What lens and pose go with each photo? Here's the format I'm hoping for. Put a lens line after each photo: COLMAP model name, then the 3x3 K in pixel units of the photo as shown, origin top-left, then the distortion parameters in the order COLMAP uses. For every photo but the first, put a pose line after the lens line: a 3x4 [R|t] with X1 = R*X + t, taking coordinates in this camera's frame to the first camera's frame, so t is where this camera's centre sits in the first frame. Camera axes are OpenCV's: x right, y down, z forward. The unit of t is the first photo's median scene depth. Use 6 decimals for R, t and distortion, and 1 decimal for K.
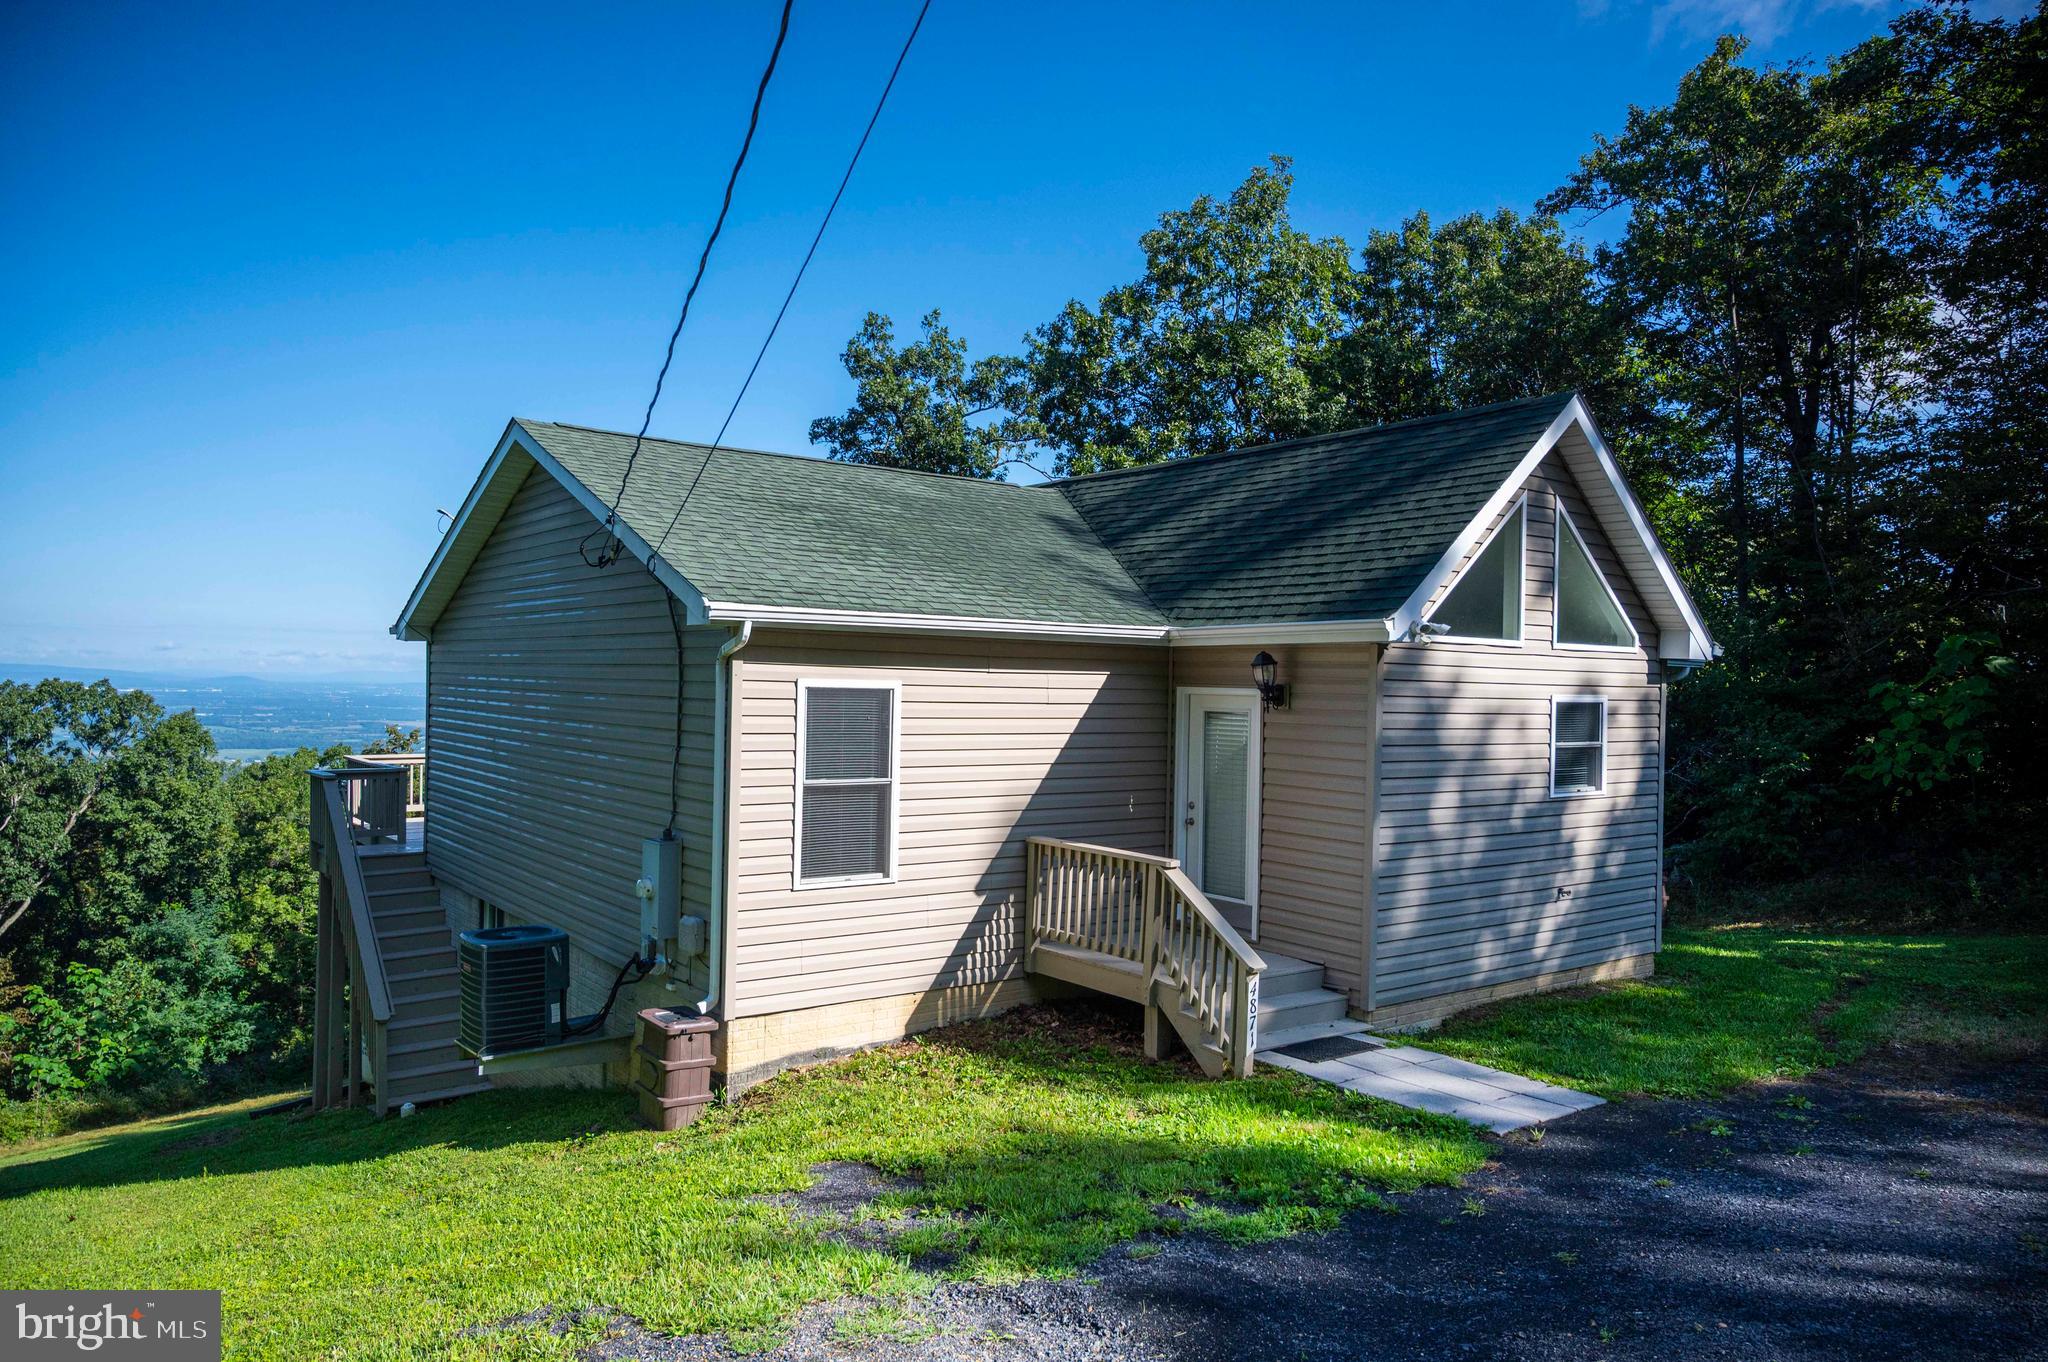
lens RADIAL K [[1374.5, 0, 1024.0], [0, 1374.5, 681.0], [0, 0, 1]] dist [-0.007555, 0.002600]
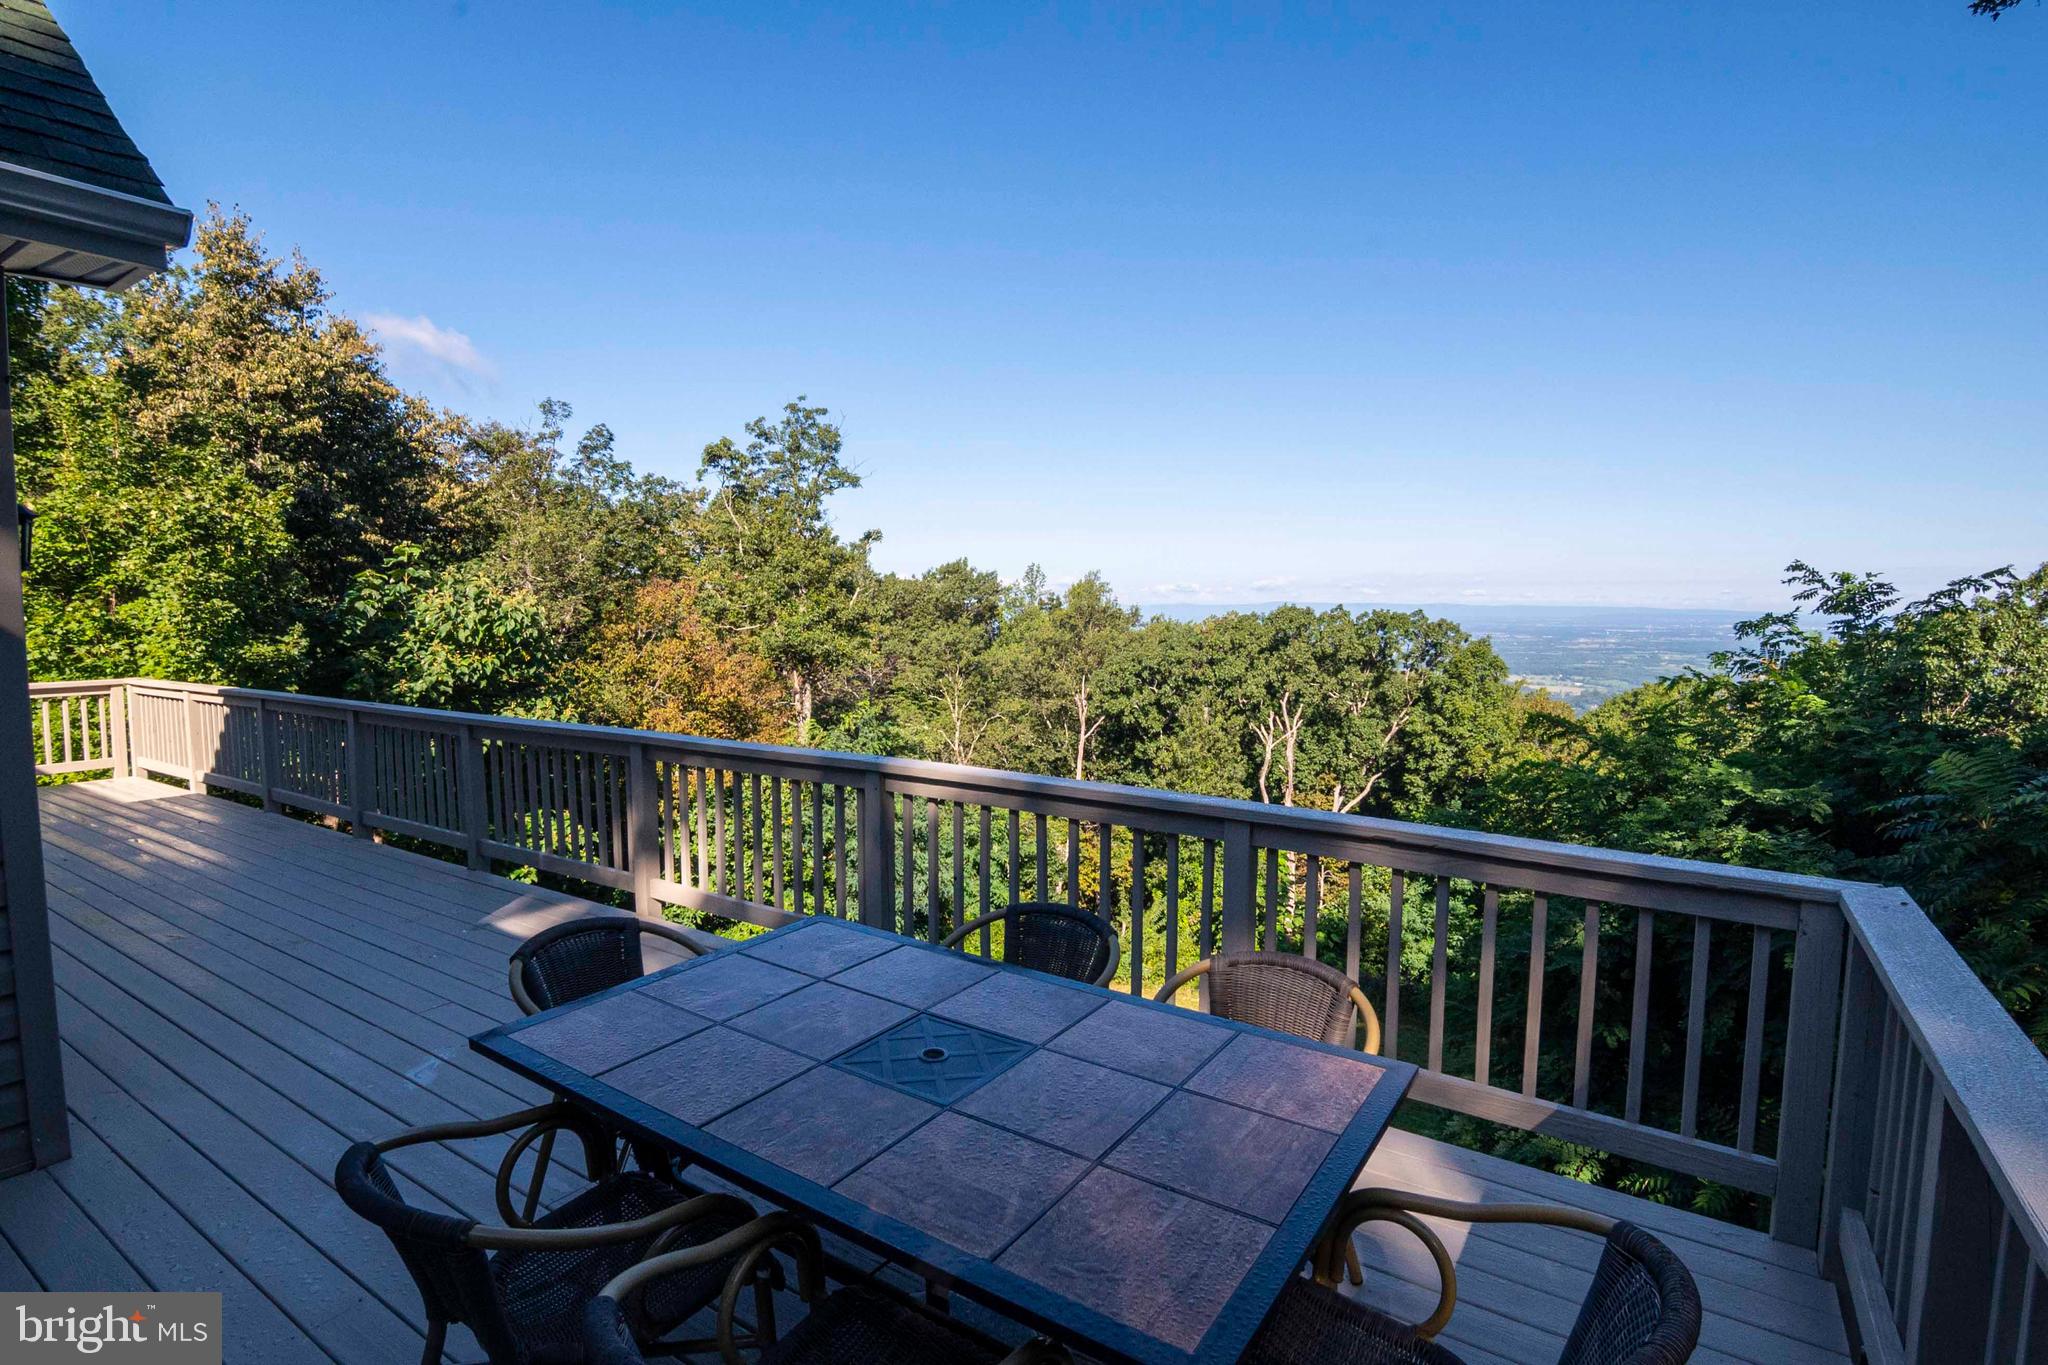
lens RADIAL K [[1010.8, 0, 1015.8], [0, 1010.8, 687.2], [0, 0, 1]] dist [-0.045928, 0.019816]
pose [[0.327082, 0.054262, -0.943437, 0.128271], [0.006801, 0.998189, 0.059769, 0.053225], [0.944972, -0.025965, 0.326120, 1.893939]]
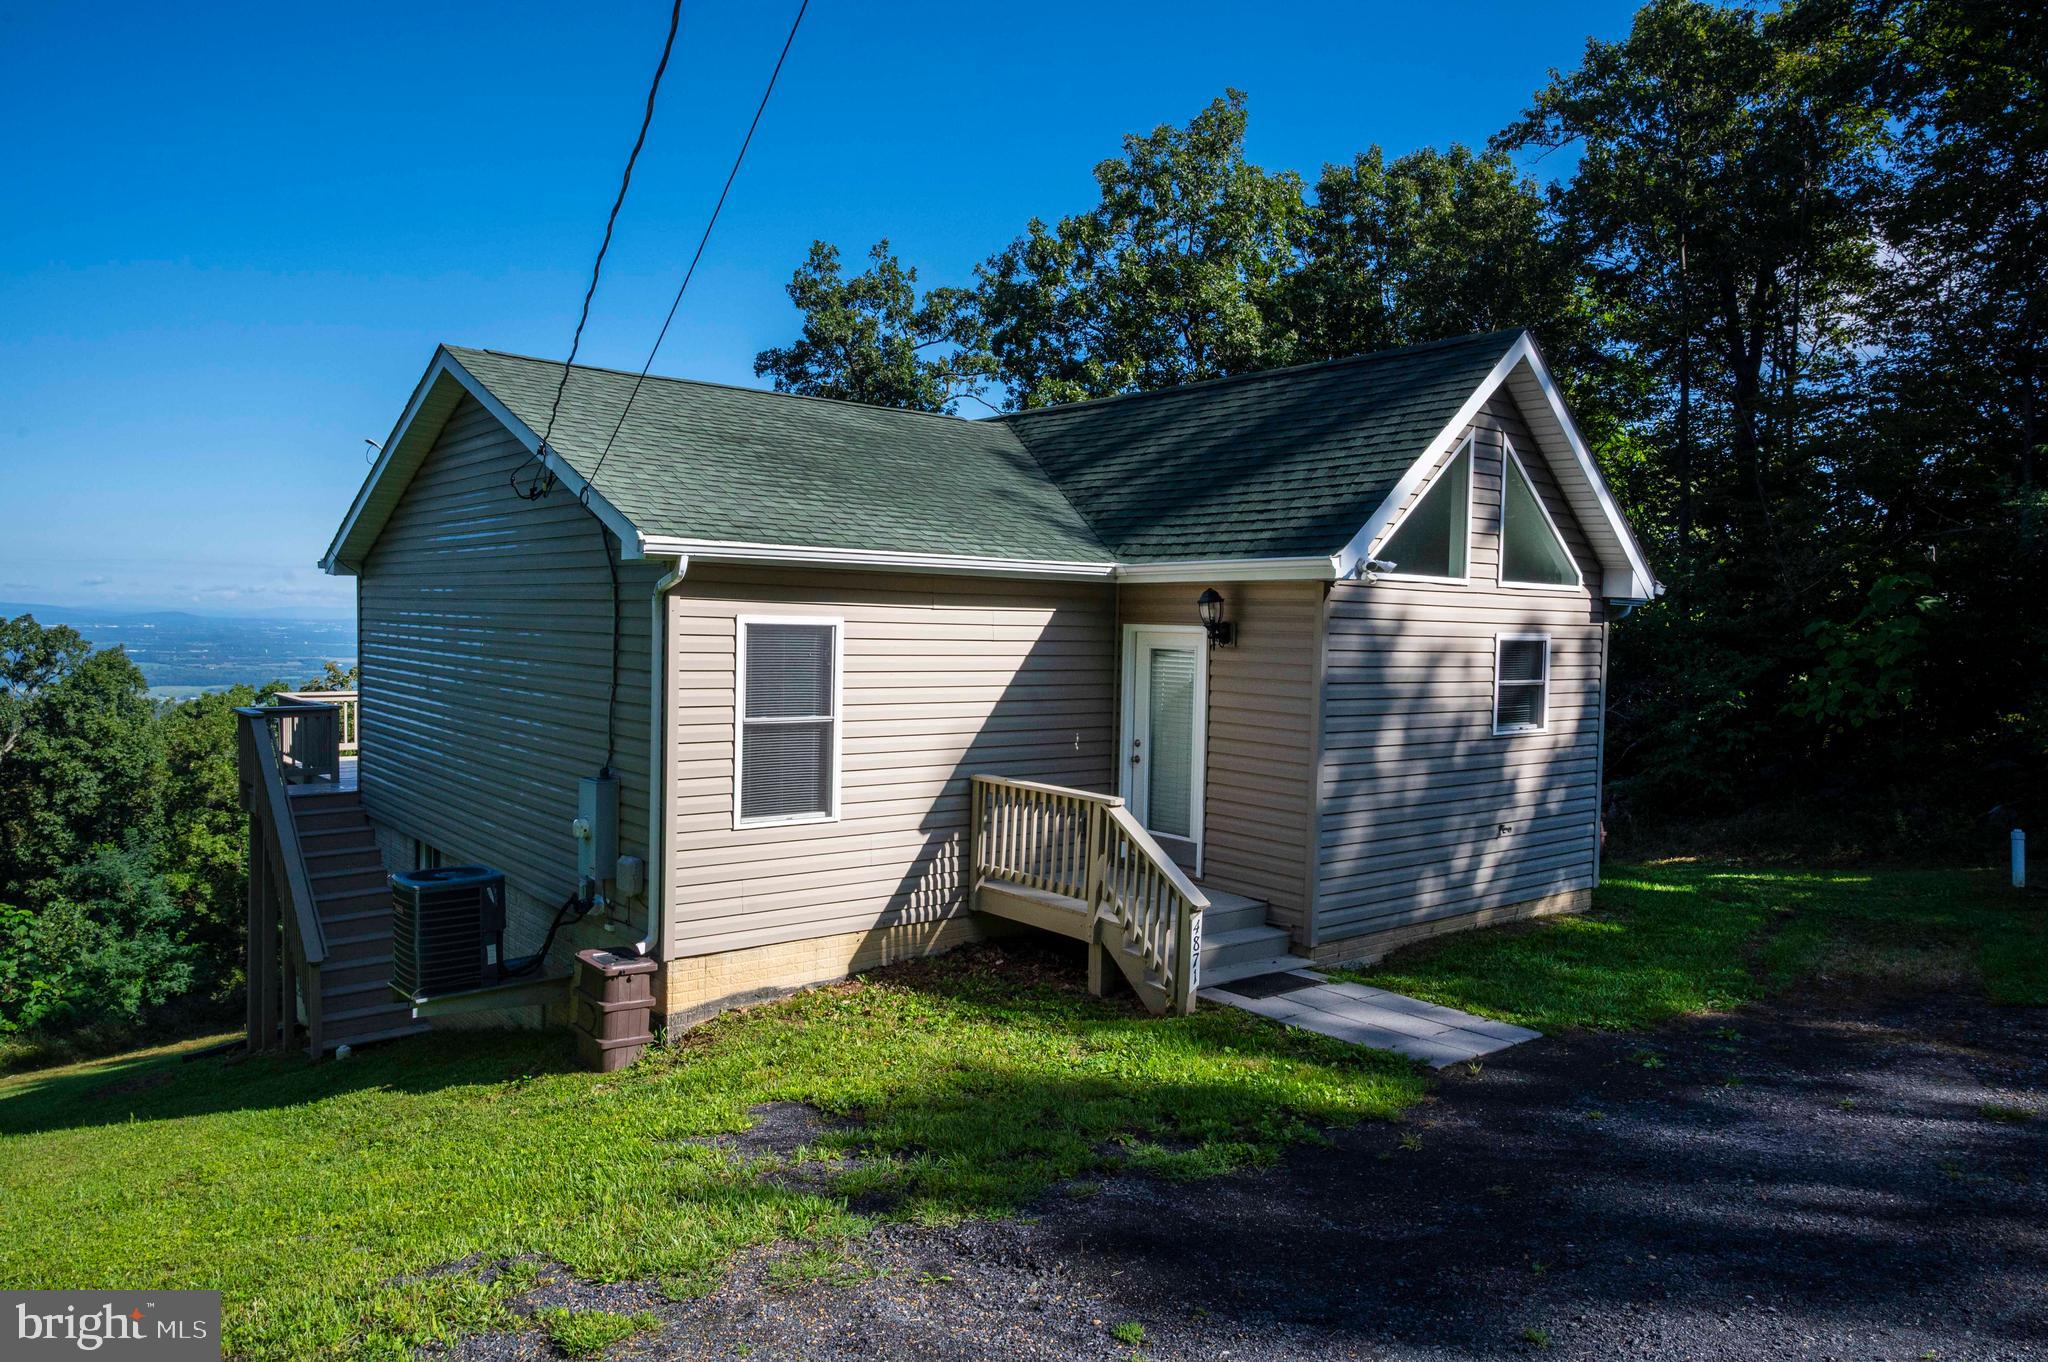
lens RADIAL K [[1373.2, 0, 1028.7], [0, 1373.2, 676.4], [0, 0, 1]] dist [-0.005777, 0.000290]
pose [[0.999261, 0.000752, 0.038438, 0.004380], [-0.002372, 0.999109, 0.042134, 0.000339], [-0.038372, -0.042194, 0.998372, 0.010353]]
